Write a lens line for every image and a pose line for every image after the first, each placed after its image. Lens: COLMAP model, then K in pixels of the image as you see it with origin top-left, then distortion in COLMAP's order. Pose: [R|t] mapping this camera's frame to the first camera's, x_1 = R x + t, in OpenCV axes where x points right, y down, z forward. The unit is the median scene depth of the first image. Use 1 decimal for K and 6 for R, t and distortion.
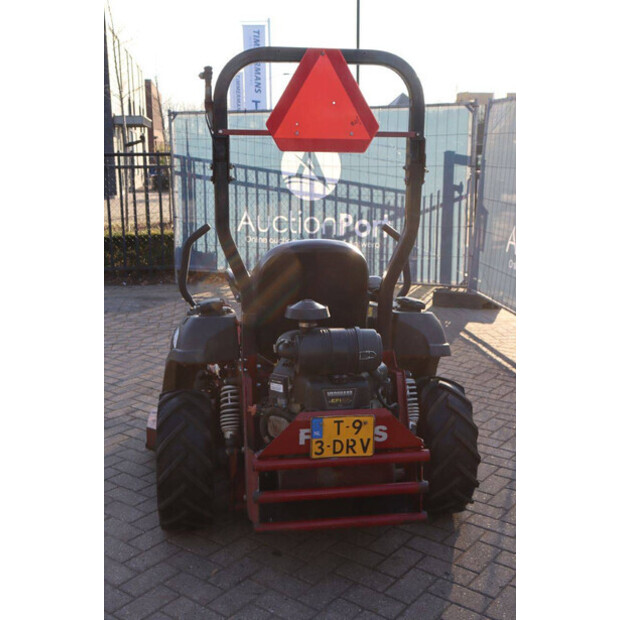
lens RADIAL K [[751.0, 0, 310.0], [0, 751.0, 310.0], [0, 0, 1]] dist [0.003697, 0.030009]
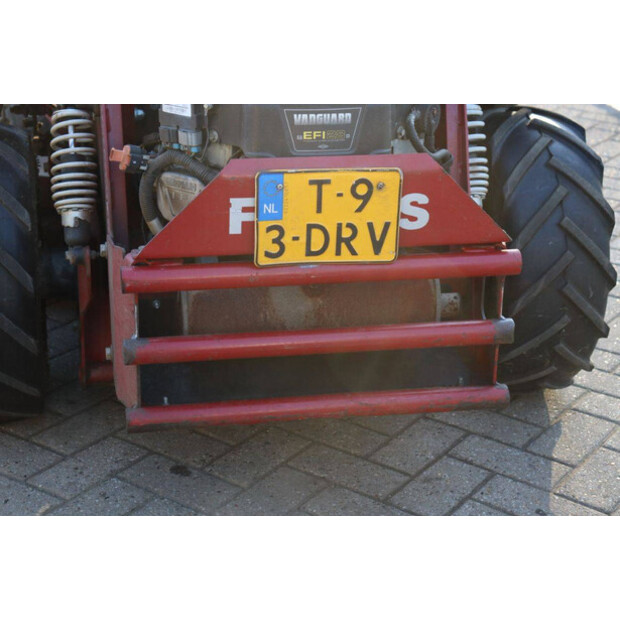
lens RADIAL K [[1254.8, 0, 310.0], [0, 1254.8, 310.0], [0, 0, 1]] dist [0.222927, 0.047550]
pose [[0.998705, 0.006484, 0.050452, -0.003682], [-0.016096, 0.981161, 0.192521, 0.077219], [-0.048253, -0.193084, 0.979995, 0.258582]]
